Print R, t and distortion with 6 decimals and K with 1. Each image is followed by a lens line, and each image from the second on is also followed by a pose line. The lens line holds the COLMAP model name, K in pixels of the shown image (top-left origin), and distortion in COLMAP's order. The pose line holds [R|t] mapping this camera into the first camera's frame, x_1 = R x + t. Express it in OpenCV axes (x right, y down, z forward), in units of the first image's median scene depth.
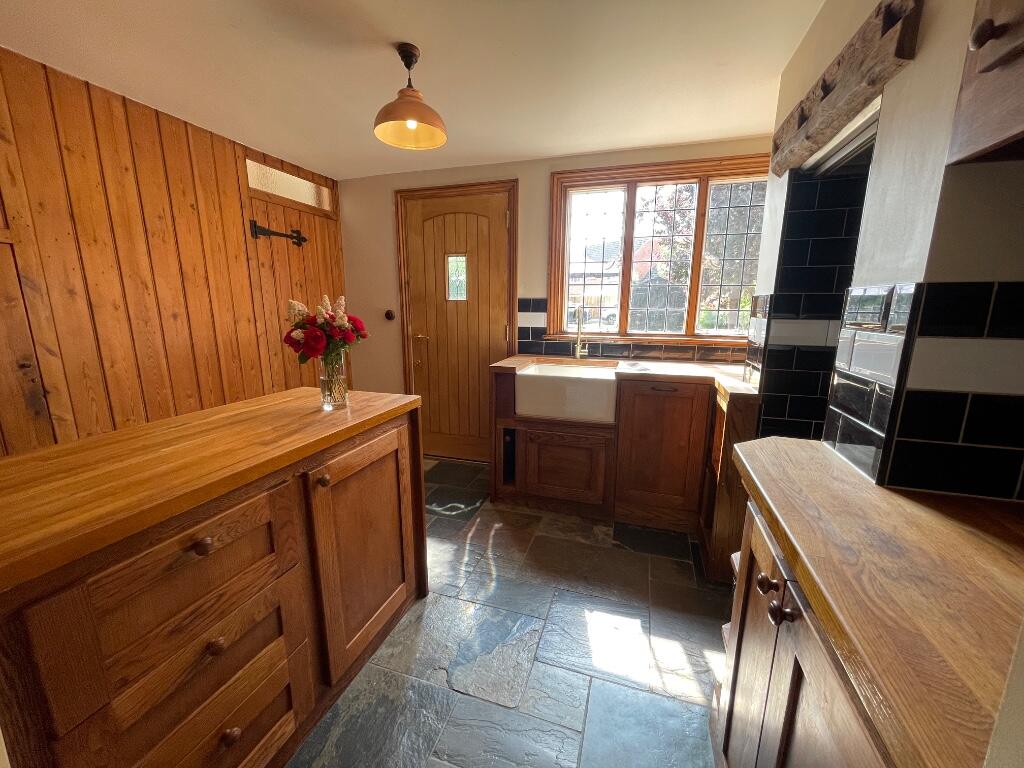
lens RADIAL K [[410.1, 0, 509.2], [0, 410.1, 383.4], [0, 0, 1]] dist [0.001158, 0.000028]
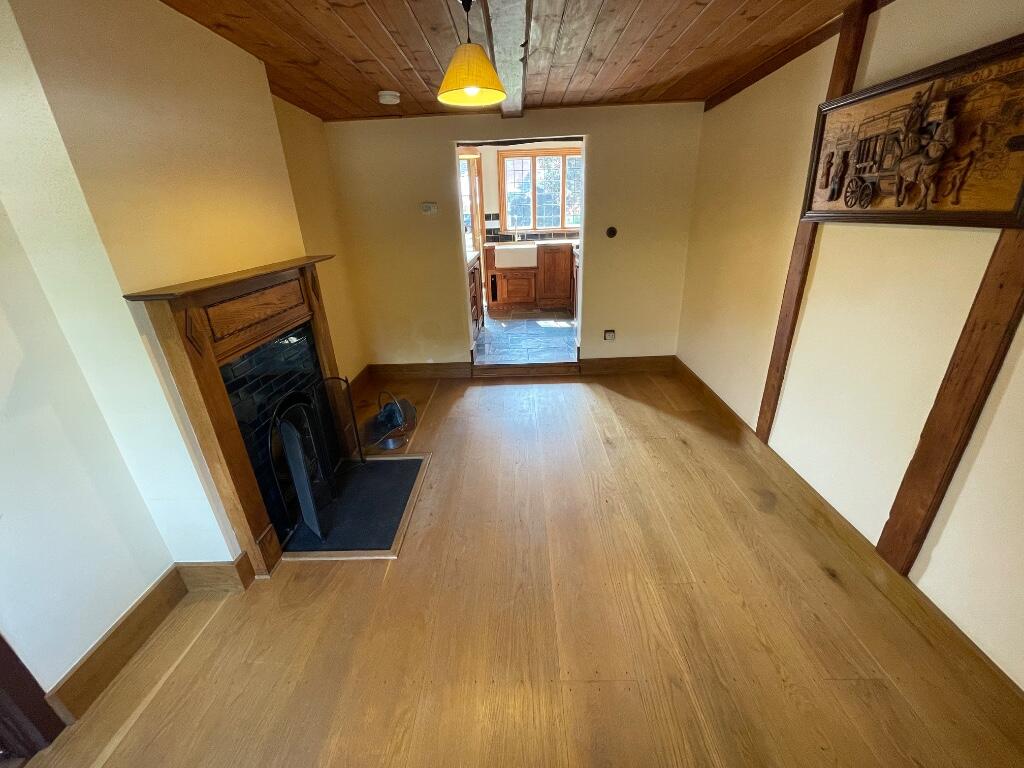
lens RADIAL K [[410.1, 0, 511.3], [0, 410.1, 387.2], [0, 0, 1]] dist [0.001158, 0.000028]
pose [[0.952182, -0.150850, 0.265693, -0.561668], [0.092783, 0.971312, 0.218961, 0.212066], [-0.291101, -0.183839, 0.938863, -1.200535]]
